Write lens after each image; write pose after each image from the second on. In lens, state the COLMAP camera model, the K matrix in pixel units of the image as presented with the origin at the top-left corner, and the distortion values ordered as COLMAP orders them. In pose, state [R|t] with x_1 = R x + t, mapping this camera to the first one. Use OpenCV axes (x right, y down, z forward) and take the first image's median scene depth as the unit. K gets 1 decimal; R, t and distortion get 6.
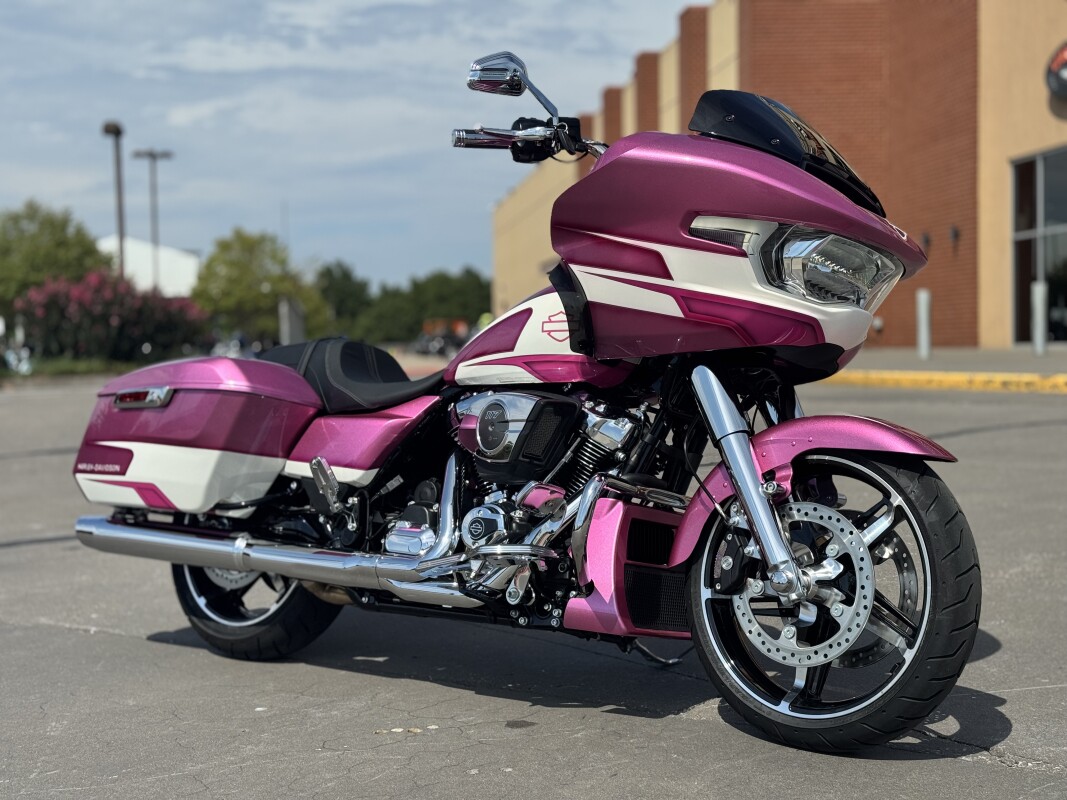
lens RADIAL K [[1472.7, 0, 531.0], [0, 1472.7, 407.4], [0, 0, 1]] dist [0.128393, 0.000000]
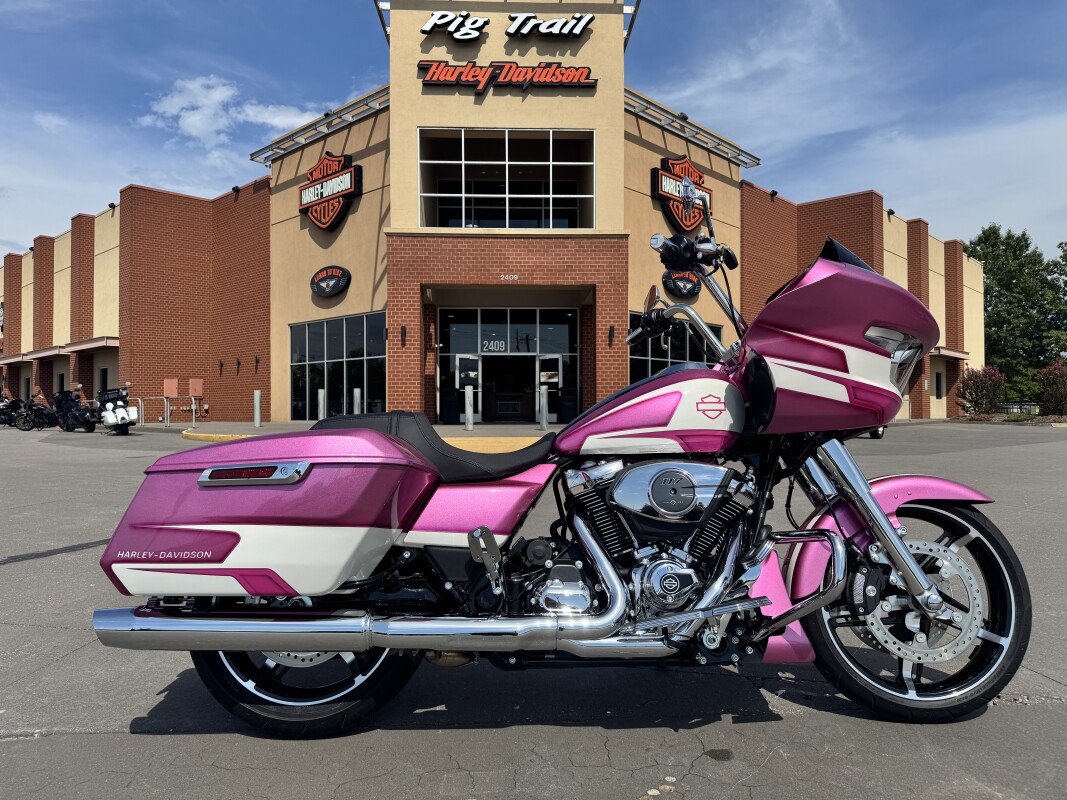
lens RADIAL K [[751.2, 0, 540.1], [0, 751.2, 395.5], [0, 0, 1]] dist [0.034130, -0.039264]
pose [[0.765885, 0.036392, 0.641946, -0.528962], [0.012111, 0.997403, -0.070992, -0.023486], [-0.642863, 0.062147, 0.763456, 0.667386]]
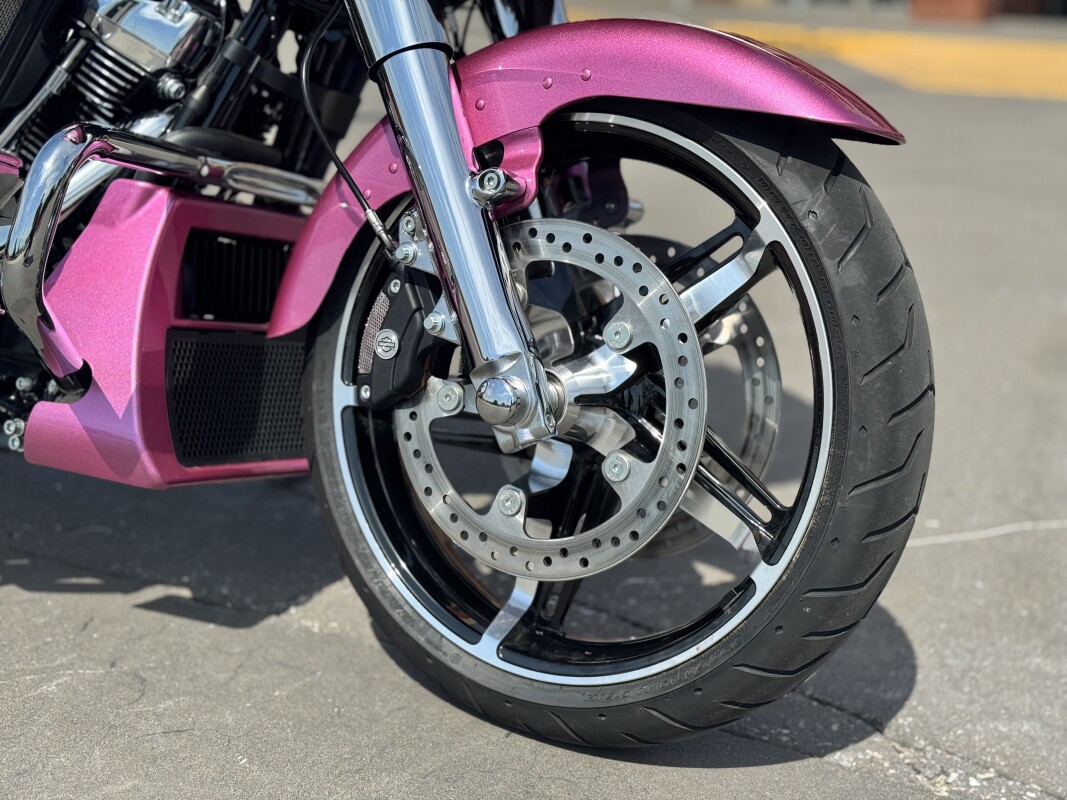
lens RADIAL K [[1454.7, 0, 540.9], [0, 1454.7, 409.6], [0, 0, 1]] dist [0.067125, 0.000000]
pose [[0.981023, 0.025566, 0.192200, 0.094063], [-0.070007, 0.971106, 0.228150, 0.019813], [-0.180813, -0.237275, 0.954467, 0.562001]]
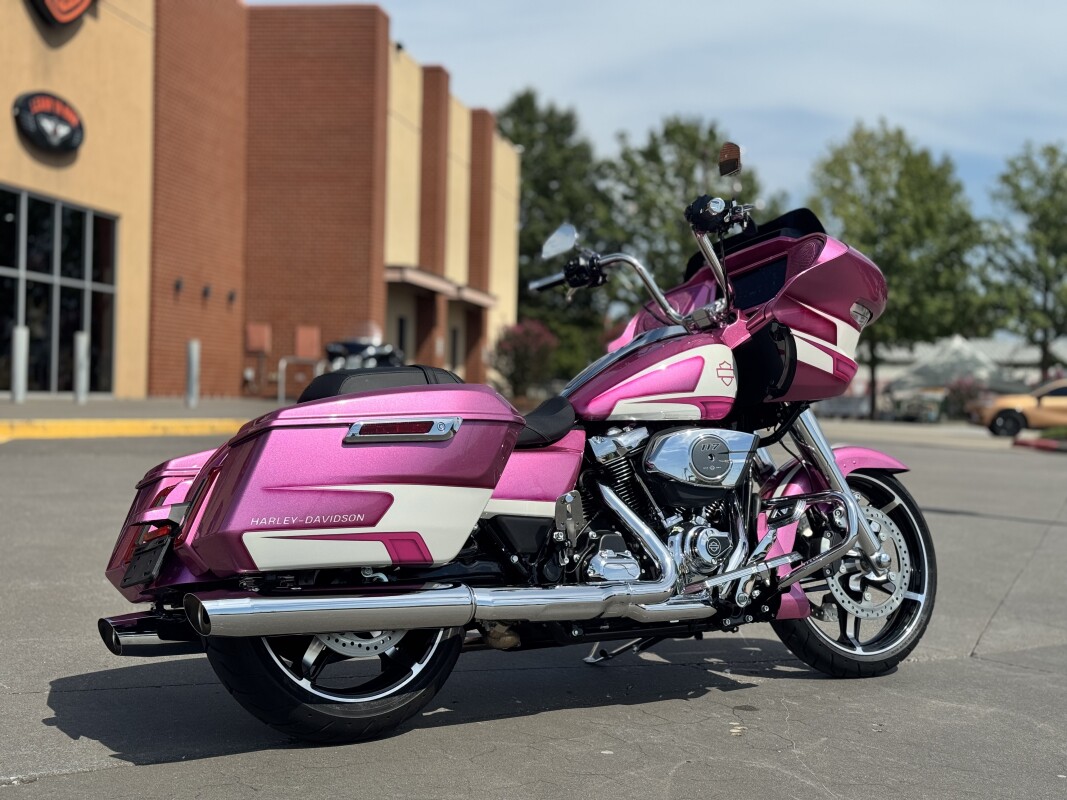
lens RADIAL K [[1472.7, 0, 528.4], [0, 1472.7, 410.5], [0, 0, 1]] dist [0.128393, 0.000000]
pose [[0.305480, 0.023560, 0.951907, -1.273058], [0.008237, 0.999591, -0.027384, 0.007504], [-0.952163, 0.016206, 0.305161, 0.850538]]
